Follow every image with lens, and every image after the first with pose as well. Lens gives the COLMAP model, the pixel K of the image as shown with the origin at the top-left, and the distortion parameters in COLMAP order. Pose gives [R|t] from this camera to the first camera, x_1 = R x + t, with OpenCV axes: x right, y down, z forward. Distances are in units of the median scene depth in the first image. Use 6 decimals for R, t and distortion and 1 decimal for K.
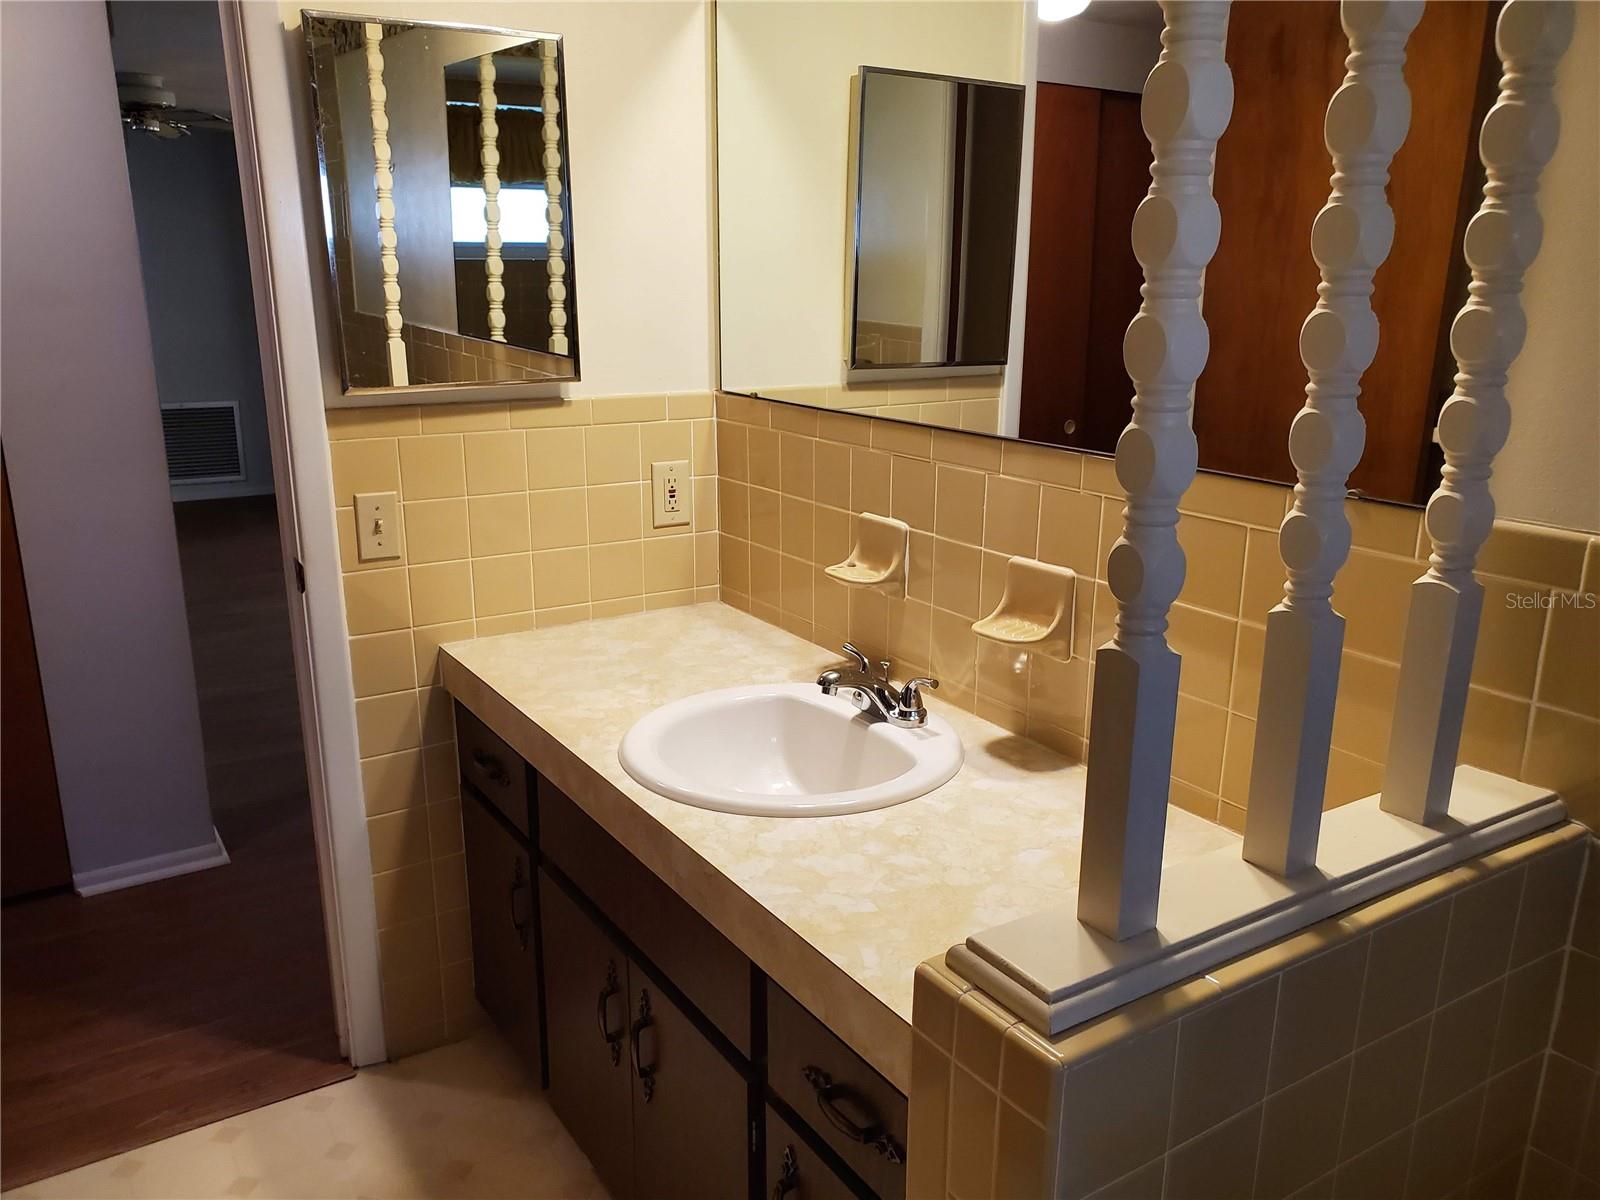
lens RADIAL K [[1246.7, 0, 800.0], [0, 1246.7, 600.0], [0, 0, 1]] dist [0.083244, -0.009362]
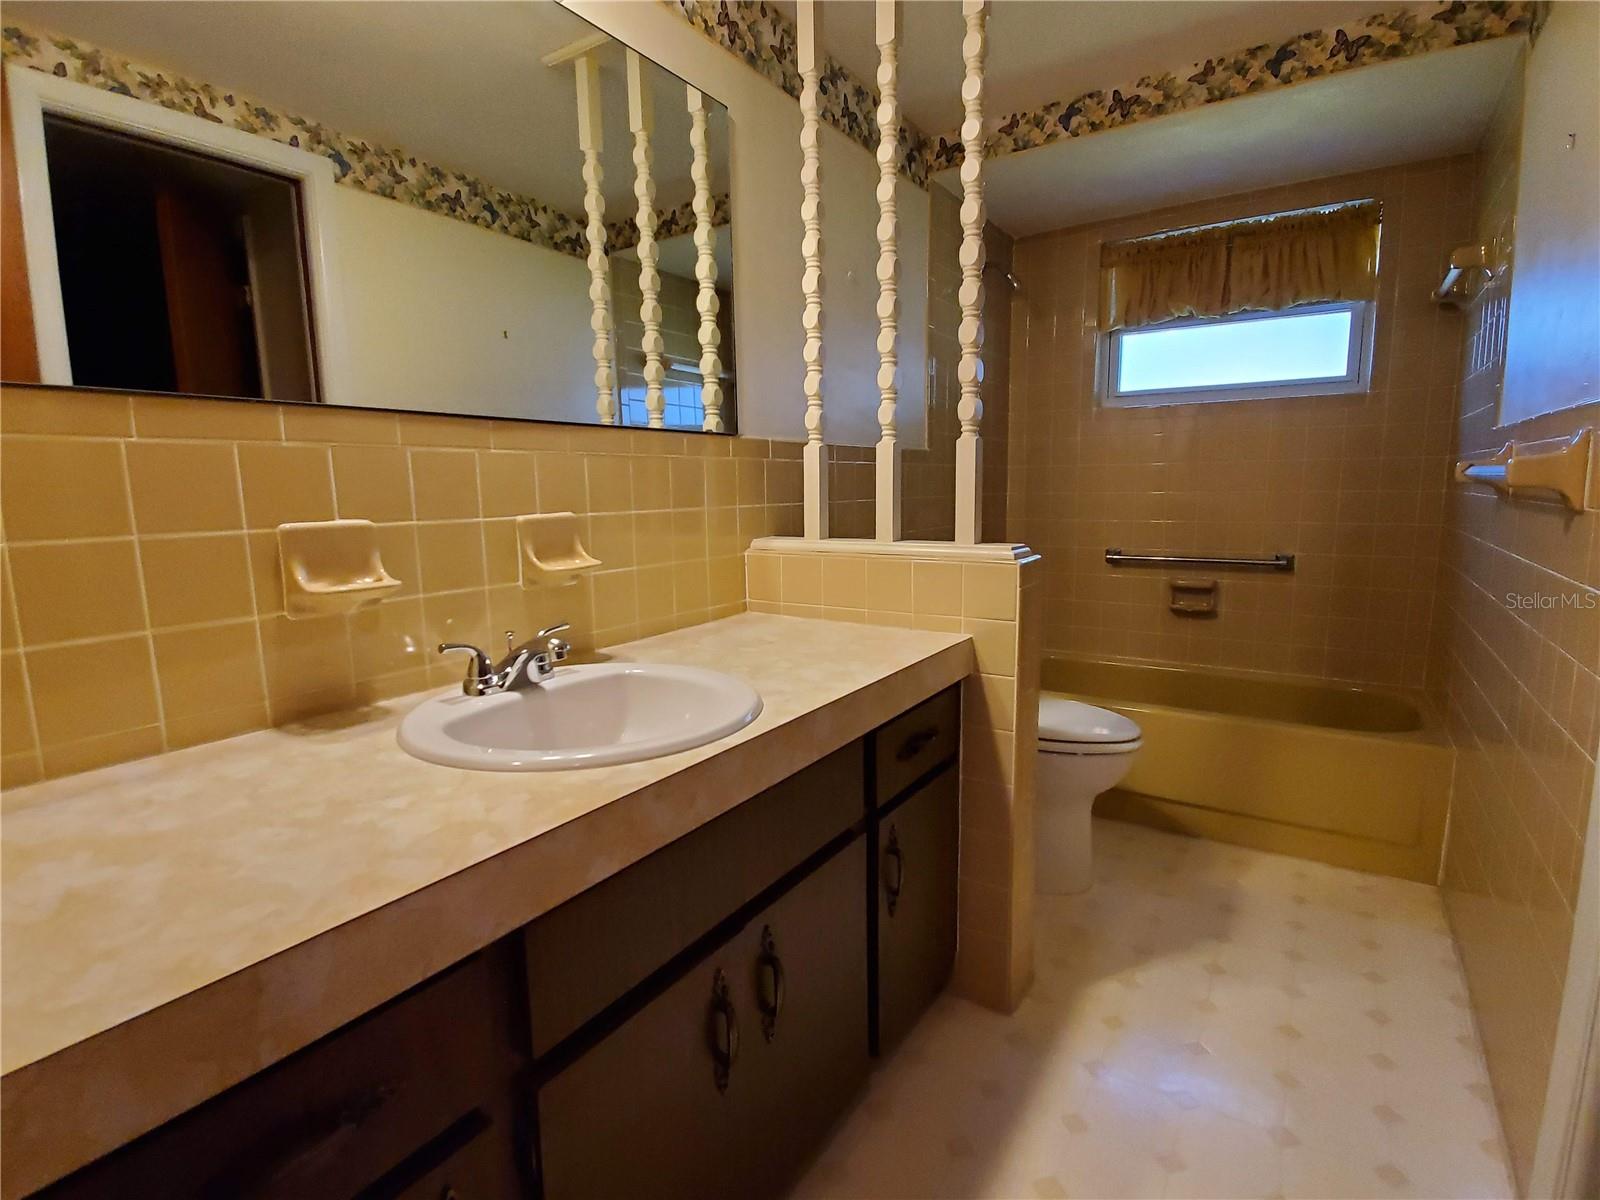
lens RADIAL K [[782.6, 0, 800.0], [0, 782.6, 600.0], [0, 0, 1]] dist [-0.001198, -0.000268]
pose [[-0.389490, -0.138628, 0.910538, -0.546488], [0.253664, 0.934229, 0.250742, -0.068639], [-0.885411, 0.328632, -0.328708, 0.897846]]
